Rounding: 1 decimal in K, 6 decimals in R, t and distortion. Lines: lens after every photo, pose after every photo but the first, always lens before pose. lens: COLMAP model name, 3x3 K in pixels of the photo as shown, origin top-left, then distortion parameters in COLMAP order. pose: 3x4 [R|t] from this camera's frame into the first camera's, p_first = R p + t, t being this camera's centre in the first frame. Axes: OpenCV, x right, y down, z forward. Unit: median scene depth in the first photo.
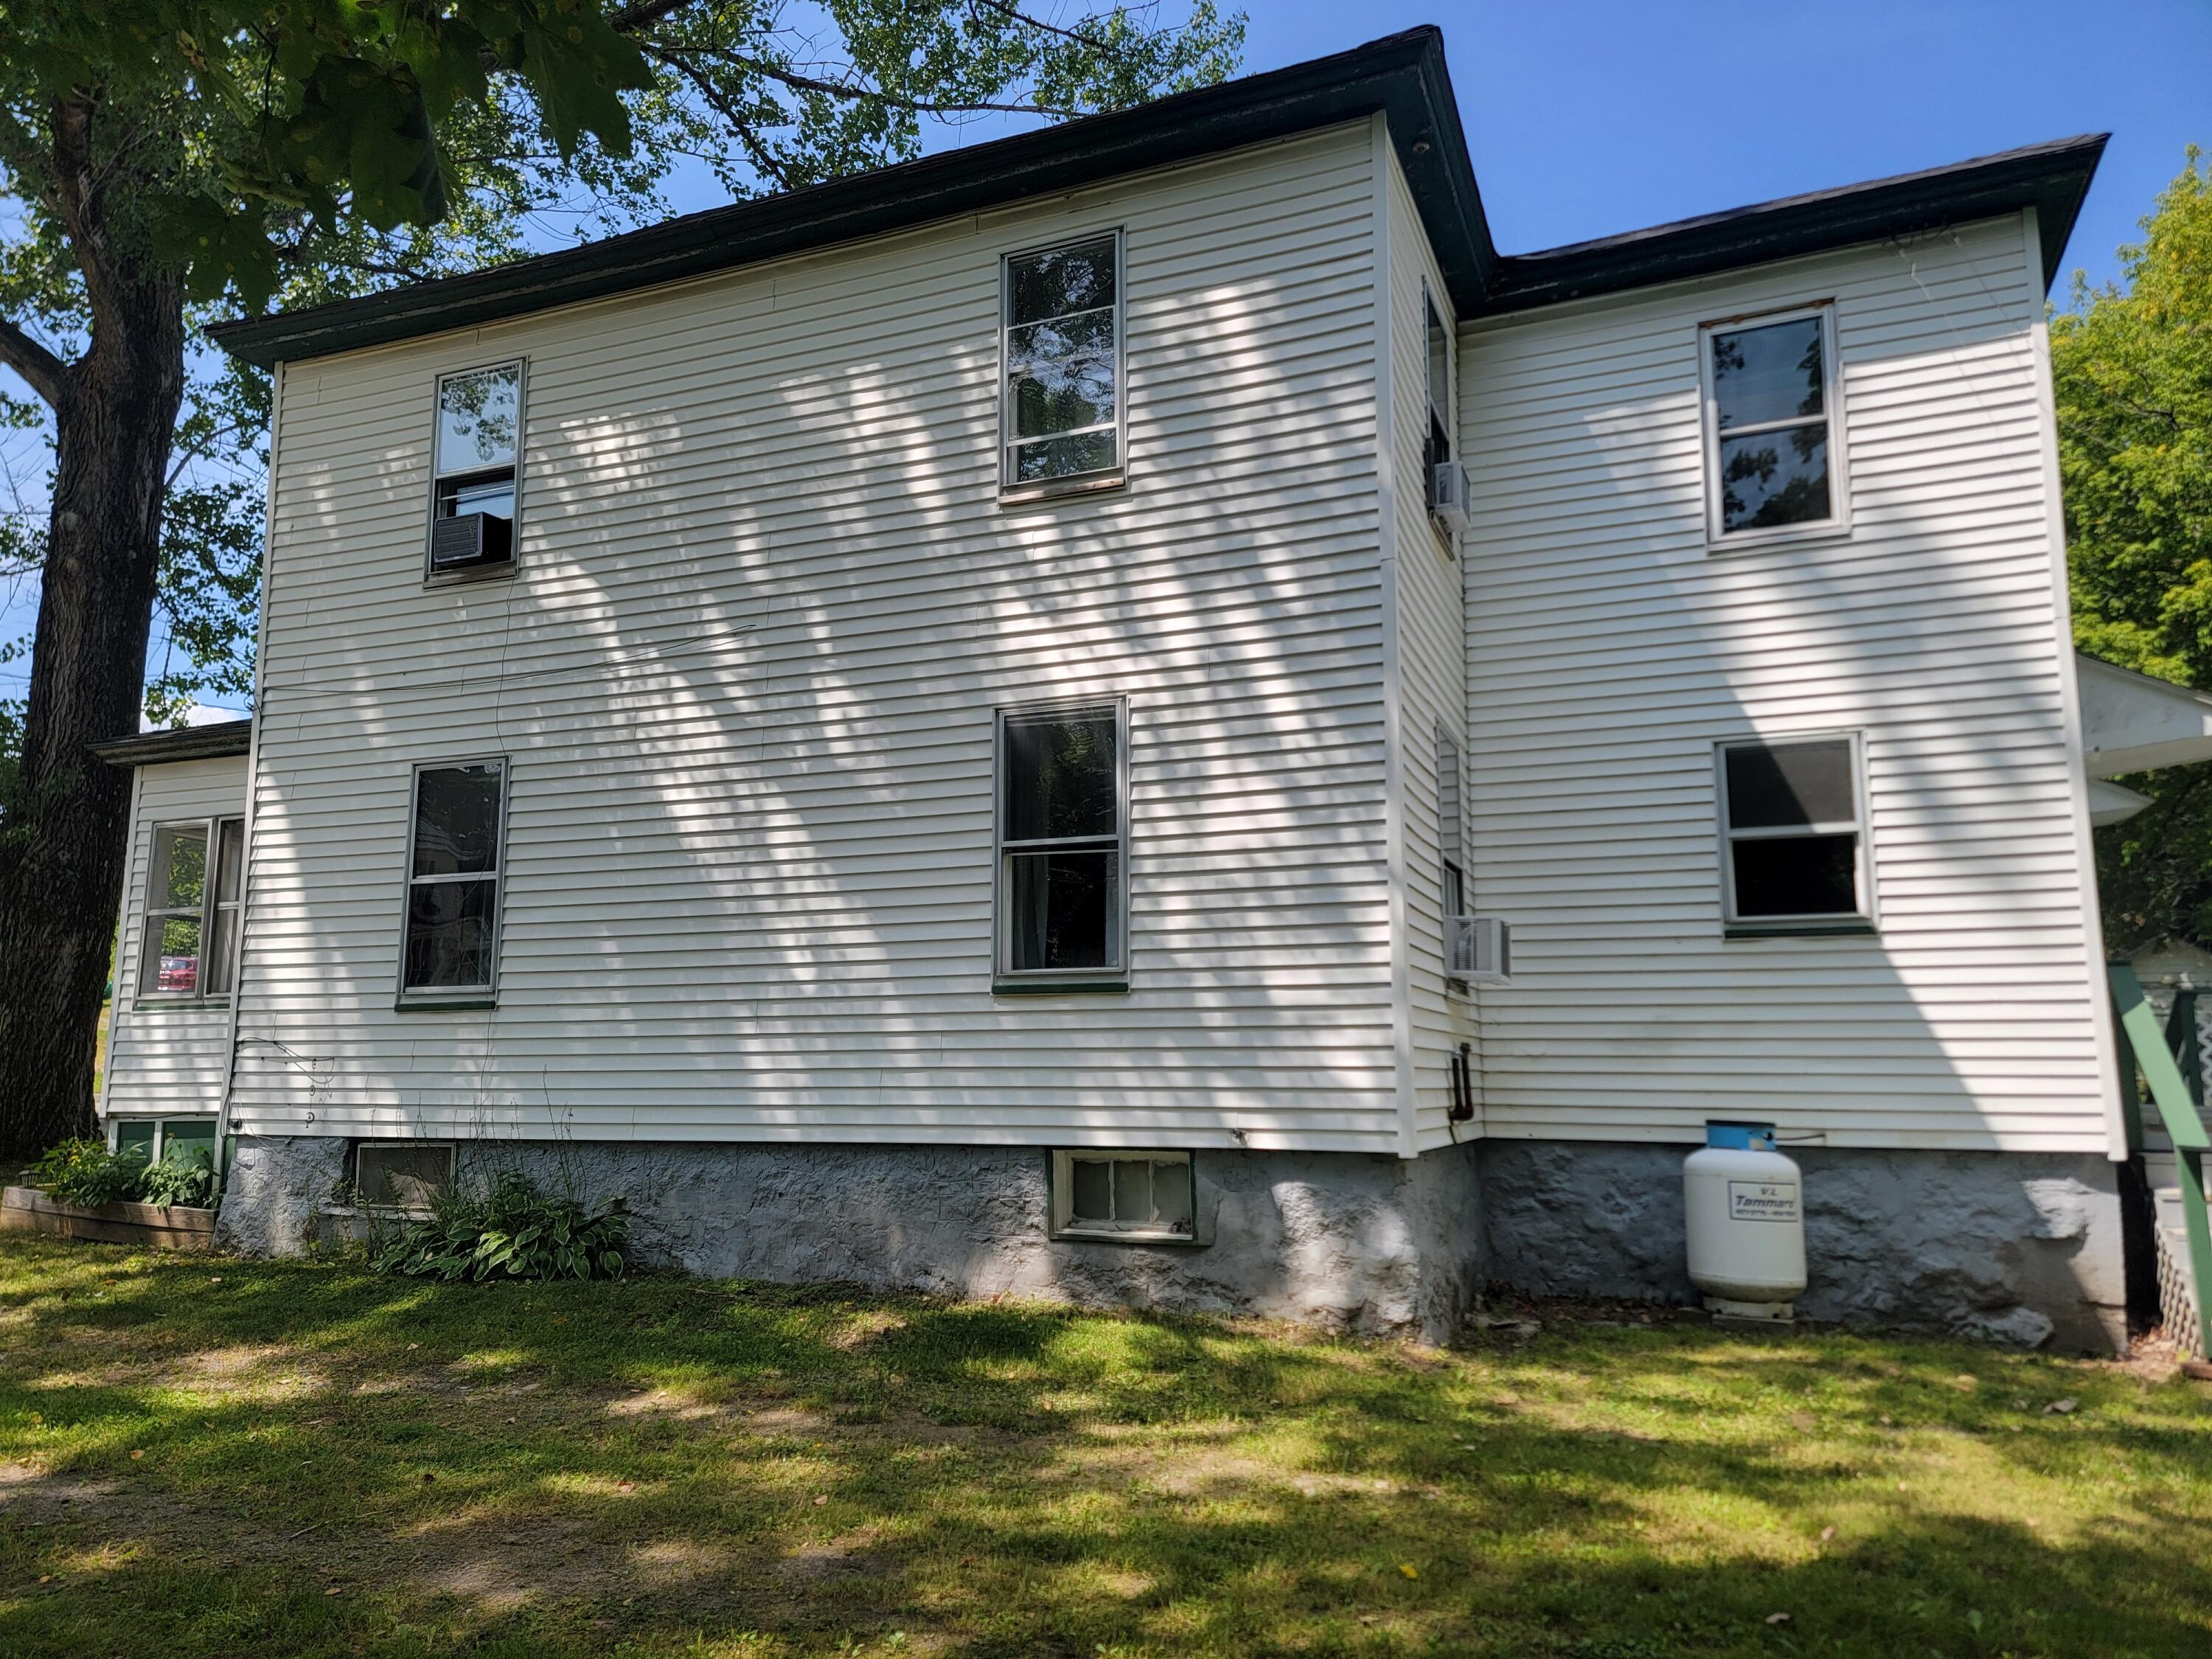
lens RADIAL K [[1540.5, 0, 1105.1], [0, 1540.5, 835.7], [0, 0, 1]] dist [0.065020, -0.035220]
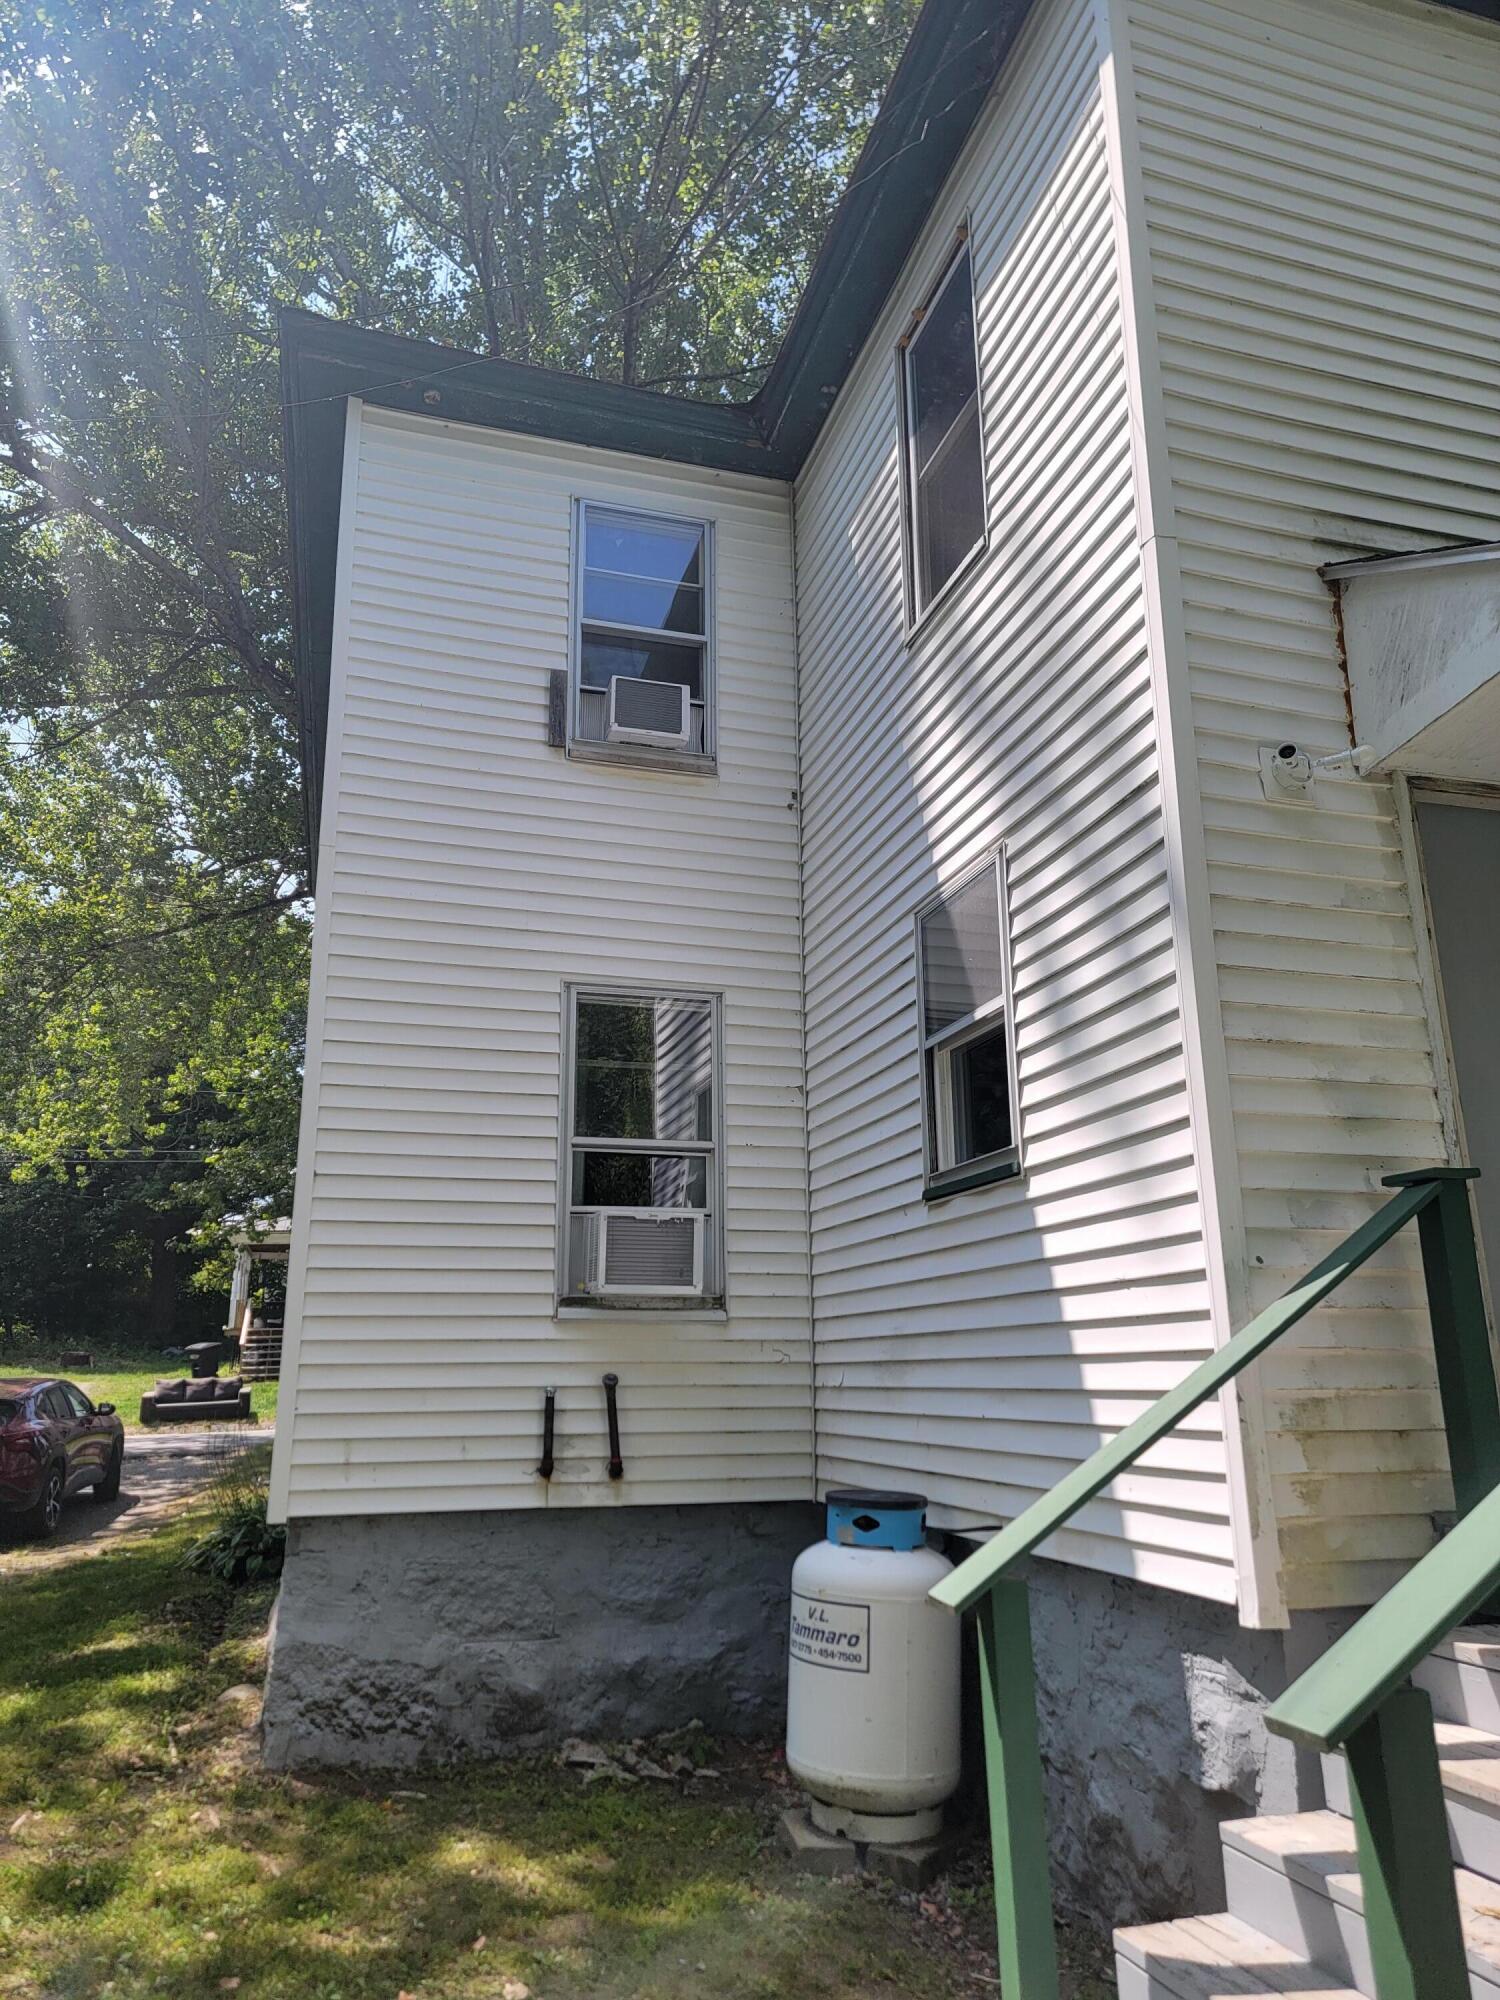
lens RADIAL K [[1392.9, 0, 751.6], [0, 1392.9, 998.0], [0, 0, 1]] dist [0.065020, -0.035220]
pose [[0.615671, -0.212712, -0.758751, 0.874134], [0.125897, 0.977061, -0.171758, 0.078055], [0.777881, 0.010222, 0.628328, 0.609244]]
